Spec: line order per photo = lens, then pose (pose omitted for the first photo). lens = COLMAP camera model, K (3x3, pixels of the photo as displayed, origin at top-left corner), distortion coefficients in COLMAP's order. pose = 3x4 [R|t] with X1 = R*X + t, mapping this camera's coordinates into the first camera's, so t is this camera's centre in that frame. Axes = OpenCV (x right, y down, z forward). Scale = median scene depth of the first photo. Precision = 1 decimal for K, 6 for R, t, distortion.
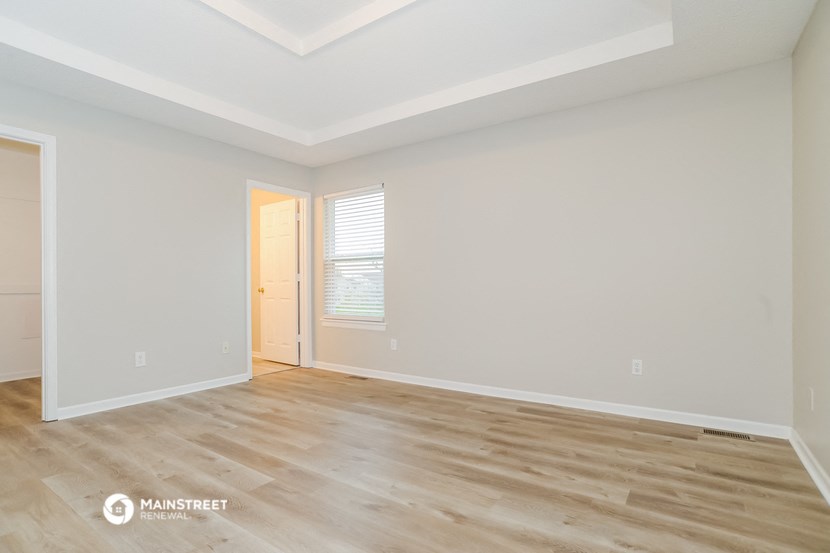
lens RADIAL K [[420.6, 0, 408.6], [0, 420.6, 282.0], [0, 0, 1]] dist [-0.094640, 0.051613]
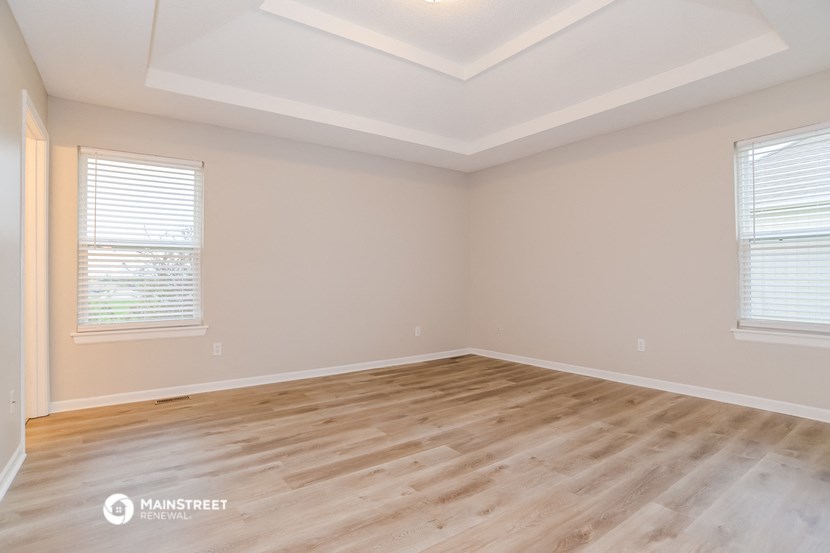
lens RADIAL K [[420.6, 0, 408.6], [0, 420.6, 282.0], [0, 0, 1]] dist [-0.094640, 0.051613]
pose [[0.330239, -0.005257, 0.943883, -1.057776], [-0.006206, 0.999951, 0.007740, -0.001762], [-0.943877, -0.008414, 0.330190, 0.495943]]
